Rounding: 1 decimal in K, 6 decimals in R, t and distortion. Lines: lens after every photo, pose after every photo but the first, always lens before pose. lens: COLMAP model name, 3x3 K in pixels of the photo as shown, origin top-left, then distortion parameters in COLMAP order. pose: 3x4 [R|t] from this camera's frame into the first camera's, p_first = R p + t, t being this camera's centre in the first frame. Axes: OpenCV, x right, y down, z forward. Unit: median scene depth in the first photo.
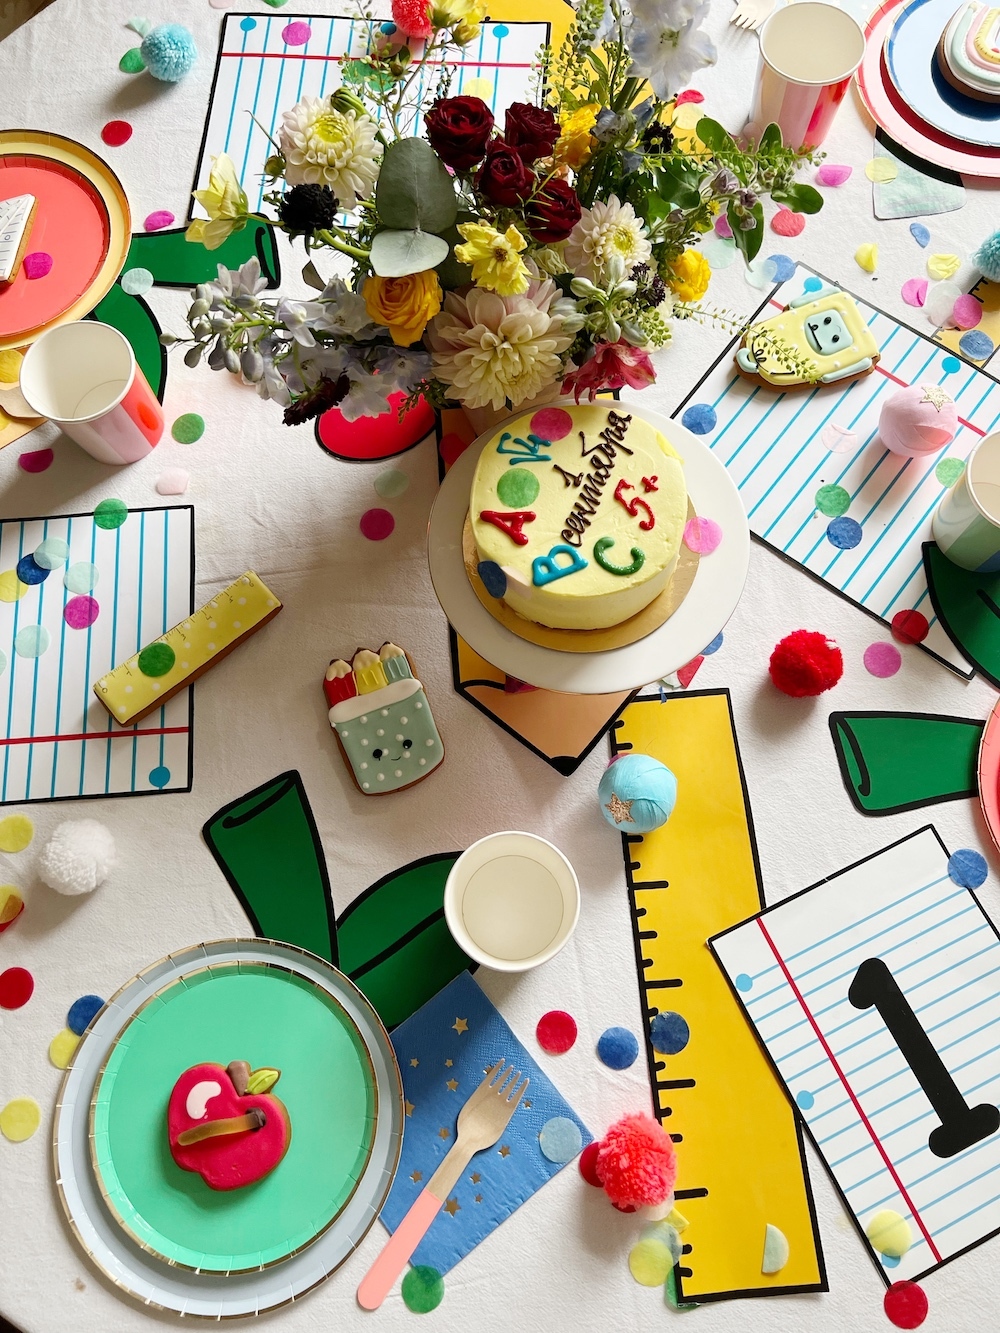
lens RADIAL K [[1010.9, 0, 507.5], [0, 1010.9, 671.0], [0, 0, 1]] dist [0.030115, -0.036897]
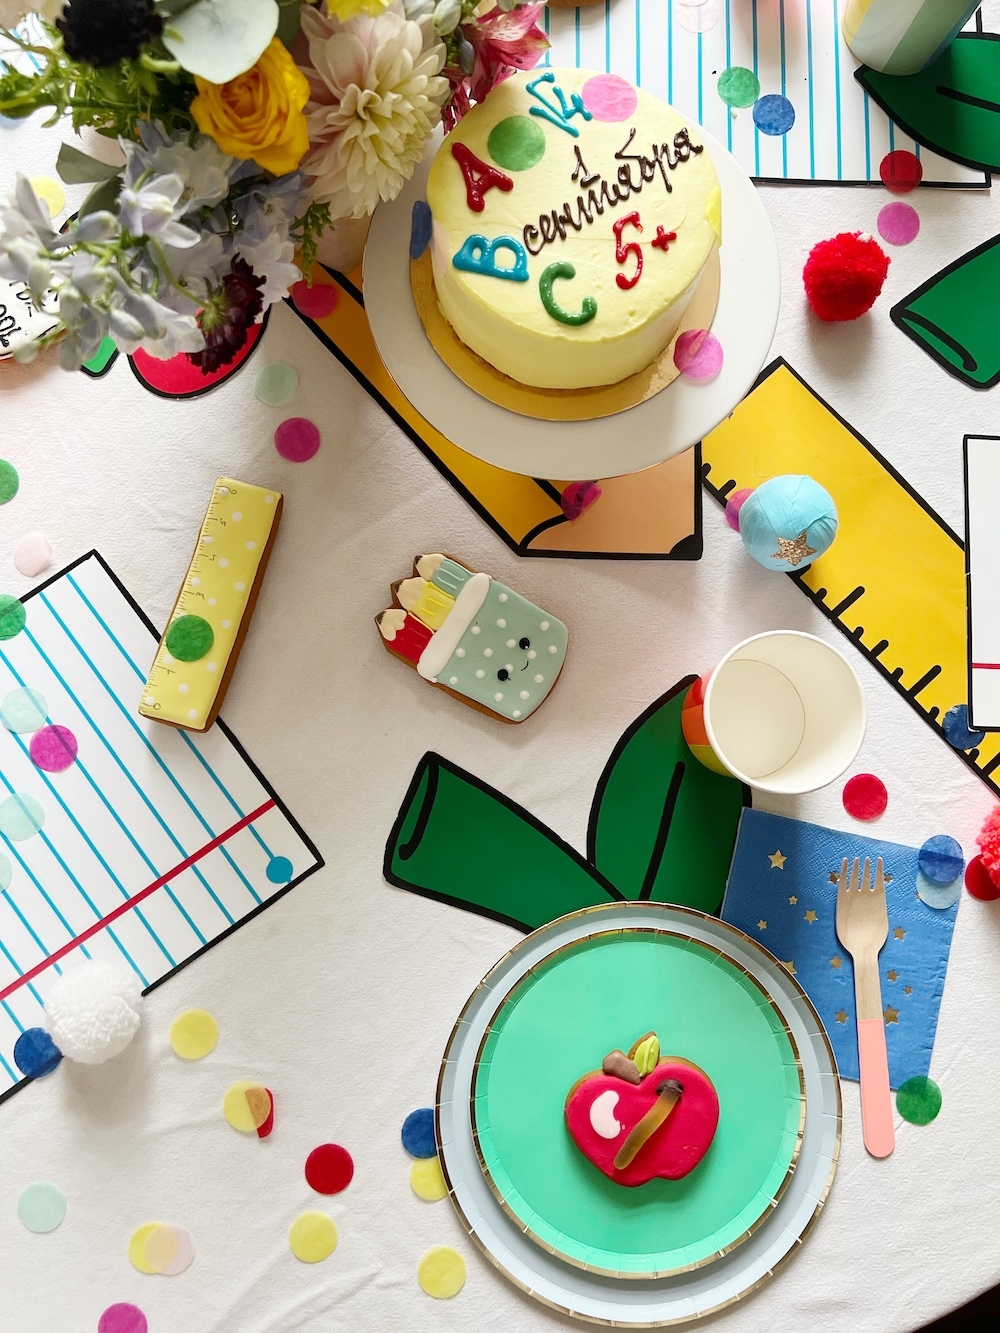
lens RADIAL K [[1014.5, 0, 504.8], [0, 1014.5, 670.0], [0, 0, 1]] dist [0.034159, -0.051234]
pose [[0.786492, -0.607151, 0.113127, -0.217922], [0.571845, 0.785094, 0.237952, -0.113315], [-0.233289, -0.122456, 0.964666, 0.221962]]
